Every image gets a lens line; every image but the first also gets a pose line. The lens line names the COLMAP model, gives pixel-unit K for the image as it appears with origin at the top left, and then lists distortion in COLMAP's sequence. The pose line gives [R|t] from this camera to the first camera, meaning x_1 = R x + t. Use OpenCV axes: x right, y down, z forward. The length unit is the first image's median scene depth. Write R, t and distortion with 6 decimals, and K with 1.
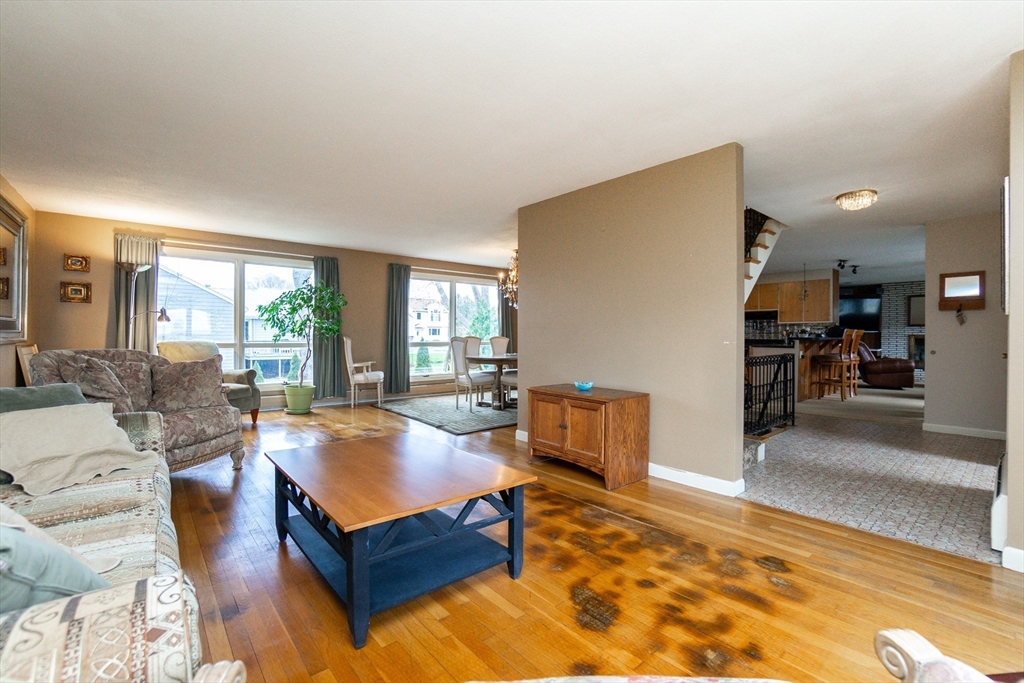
lens RADIAL K [[451.0, 0, 512.0], [0, 451.0, 341.5], [0, 0, 1]] dist [-0.049200, 0.011958]
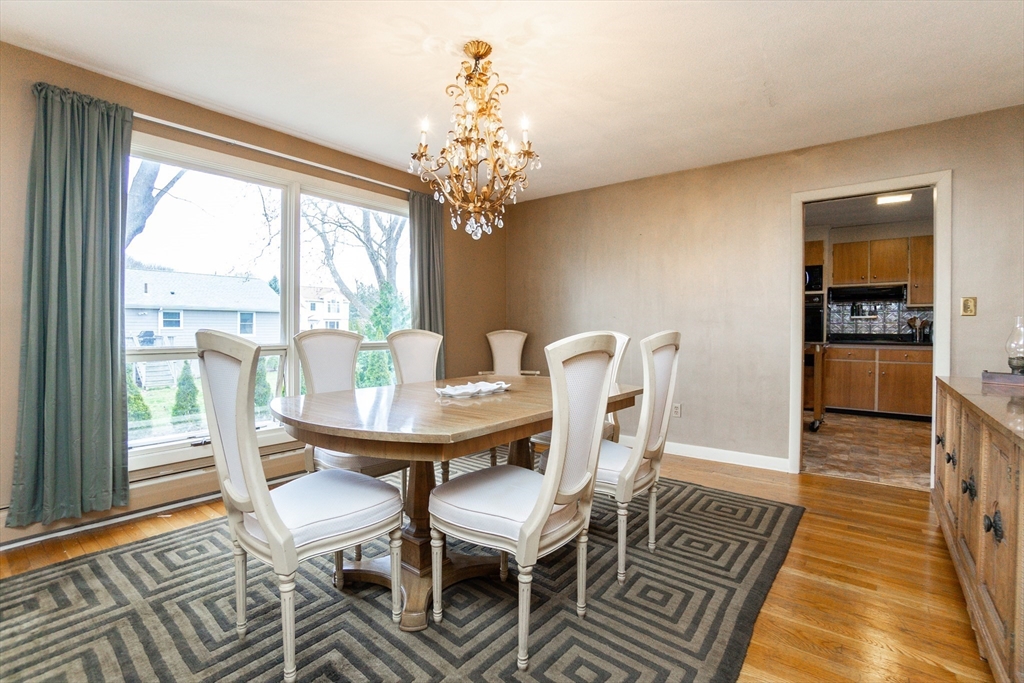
lens RADIAL K [[451.0, 0, 512.0], [0, 451.0, 341.5], [0, 0, 1]] dist [-0.049200, 0.011958]
pose [[0.980604, -0.012126, 0.195623, -0.022550], [0.009217, 0.999833, 0.015773, -0.005454], [-0.195782, -0.013664, 0.980552, 0.613383]]
